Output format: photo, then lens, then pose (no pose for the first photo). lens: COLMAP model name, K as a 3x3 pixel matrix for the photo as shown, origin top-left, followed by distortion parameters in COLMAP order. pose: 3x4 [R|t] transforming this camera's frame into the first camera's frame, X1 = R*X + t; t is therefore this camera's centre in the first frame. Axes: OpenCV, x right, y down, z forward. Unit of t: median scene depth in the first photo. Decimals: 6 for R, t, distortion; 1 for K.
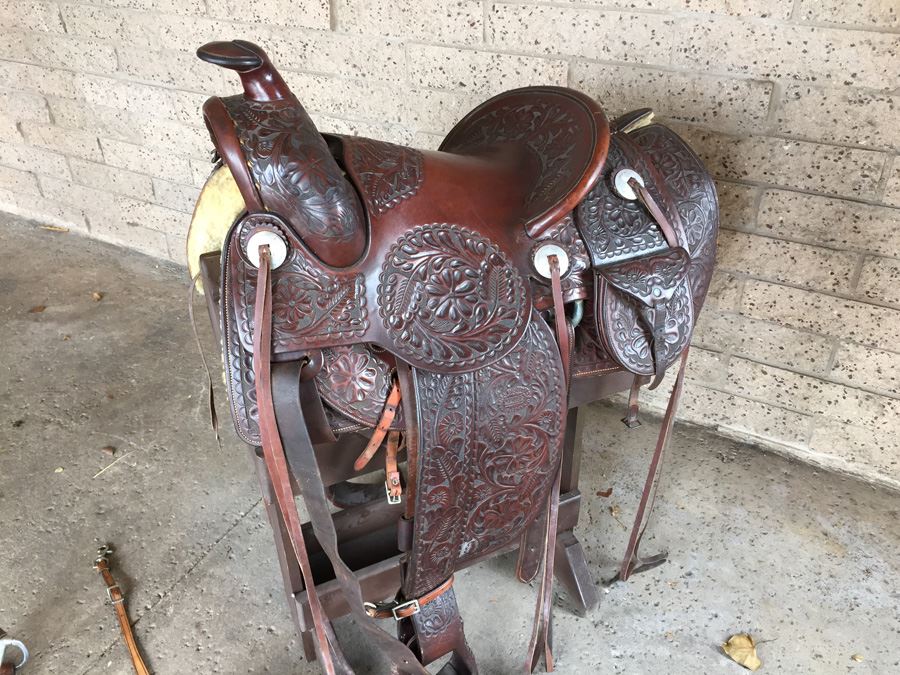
lens RADIAL K [[743.3, 0, 450.0], [0, 743.3, 337.5], [0, 0, 1]] dist [0.004816, -0.005024]
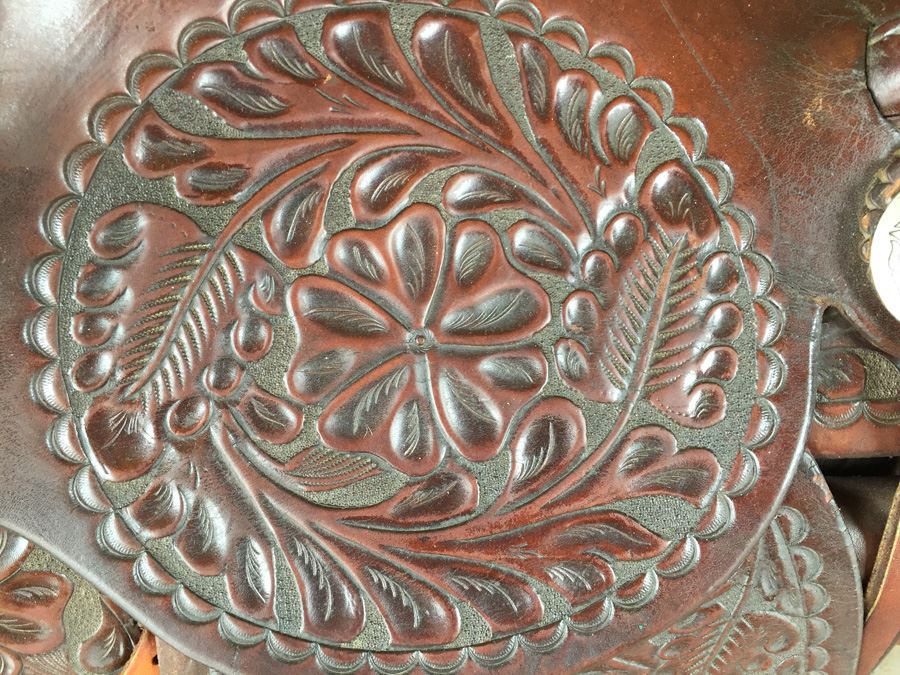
lens RADIAL K [[743.3, 0, 450.0], [0, 743.3, 337.5], [0, 0, 1]] dist [0.004816, -0.005024]
pose [[0.952656, 0.215363, -0.214629, 0.053988], [-0.154301, 0.950685, 0.269053, -0.113007], [0.261989, -0.223198, 0.938906, 0.776040]]
